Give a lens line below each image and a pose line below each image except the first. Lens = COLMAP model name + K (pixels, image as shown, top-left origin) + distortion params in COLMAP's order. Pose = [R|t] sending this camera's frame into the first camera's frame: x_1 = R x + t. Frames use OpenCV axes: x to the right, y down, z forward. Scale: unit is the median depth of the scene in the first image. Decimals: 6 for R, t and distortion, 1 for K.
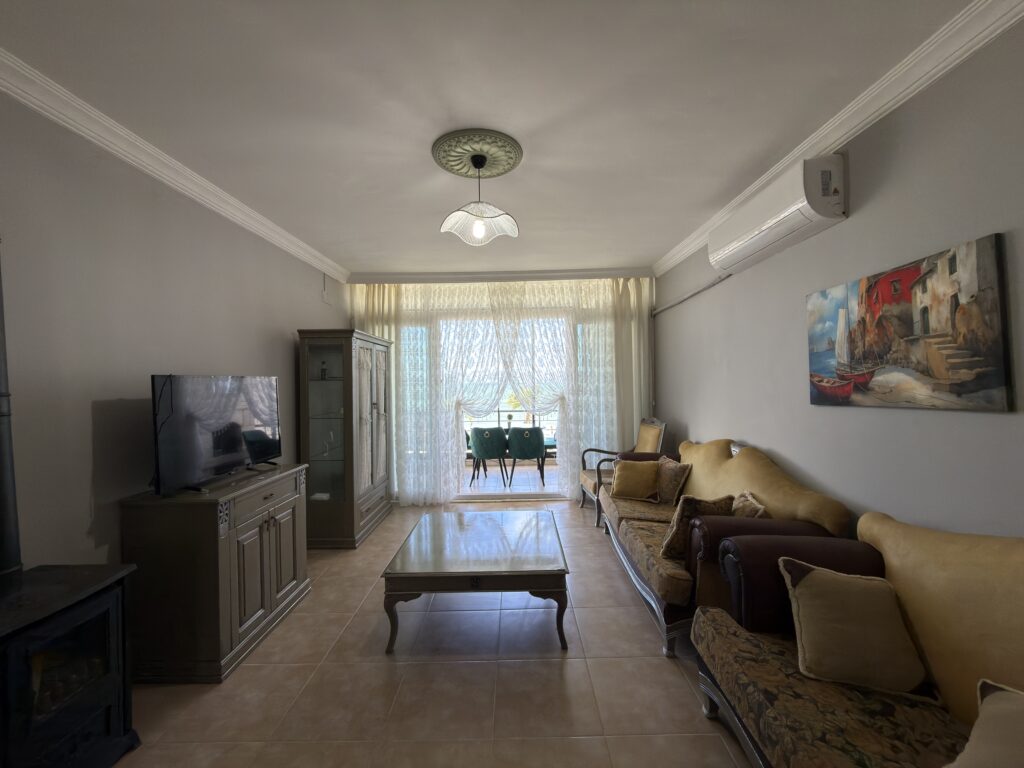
lens RADIAL K [[406.9, 0, 515.8], [0, 406.9, 385.3], [0, 0, 1]] dist [0.001738, 0.000079]
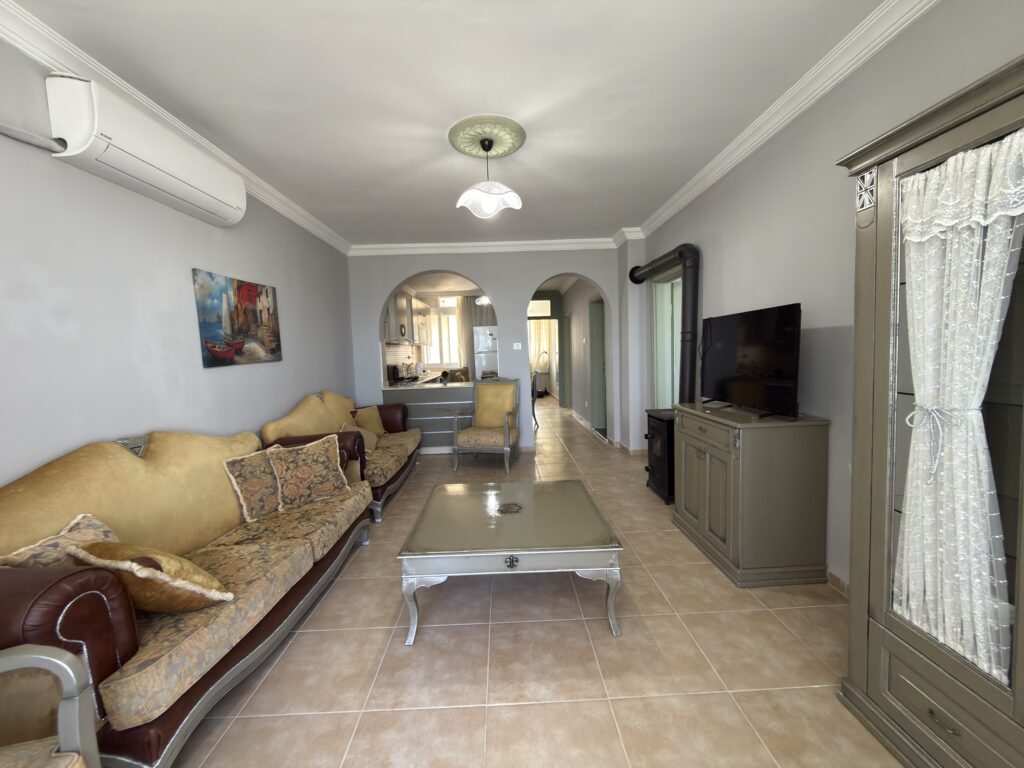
lens RADIAL K [[406.9, 0, 519.5], [0, 406.9, 385.6], [0, 0, 1]] dist [0.001738, 0.000079]
pose [[-0.998422, 0.047806, -0.029475, -0.127019], [0.044899, 0.994705, 0.092449, 0.035434], [0.033738, 0.090979, -0.995281, 2.401632]]
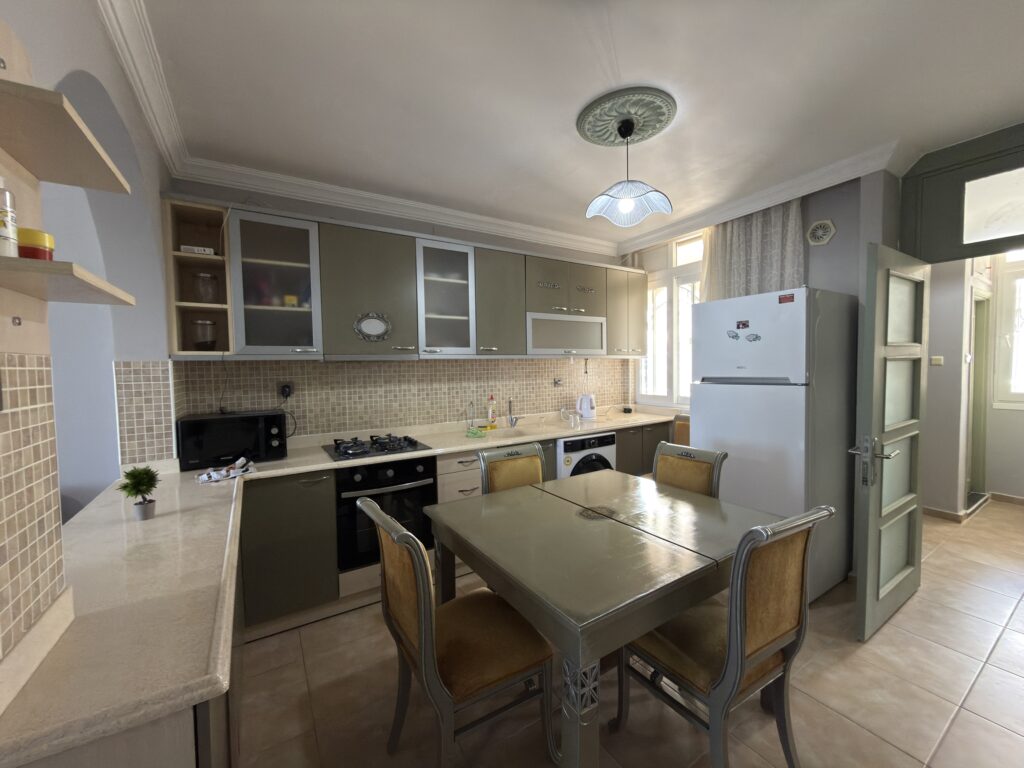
lens RADIAL K [[406.9, 0, 512.8], [0, 406.9, 385.5], [0, 0, 1]] dist [0.001738, 0.000079]
pose [[-0.524467, -0.023757, 0.851099, -0.683055], [0.028367, 0.998568, 0.045354, 0.003570], [-0.850958, 0.047930, -0.523042, -0.486186]]
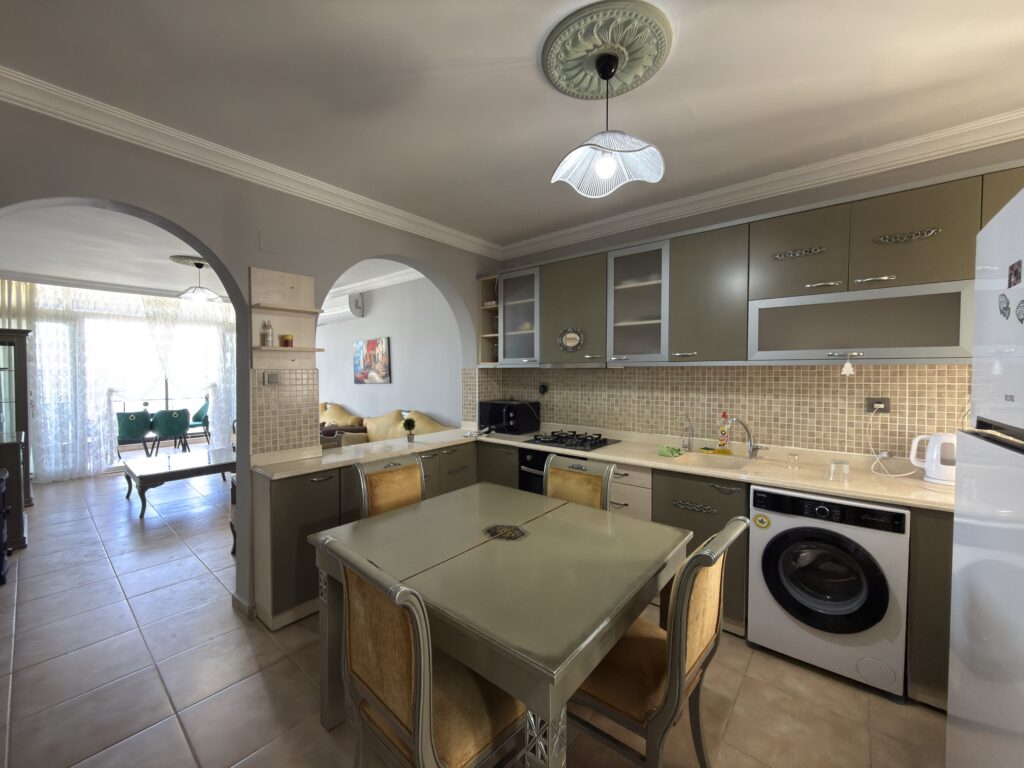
lens RADIAL K [[406.9, 0, 513.6], [0, 406.9, 384.2], [0, 0, 1]] dist [0.001738, 0.000079]
pose [[0.650081, -0.008517, 0.759817, -0.657940], [-0.002976, 0.999901, 0.013755, 0.011171], [-0.759859, -0.011203, 0.649991, -1.628512]]
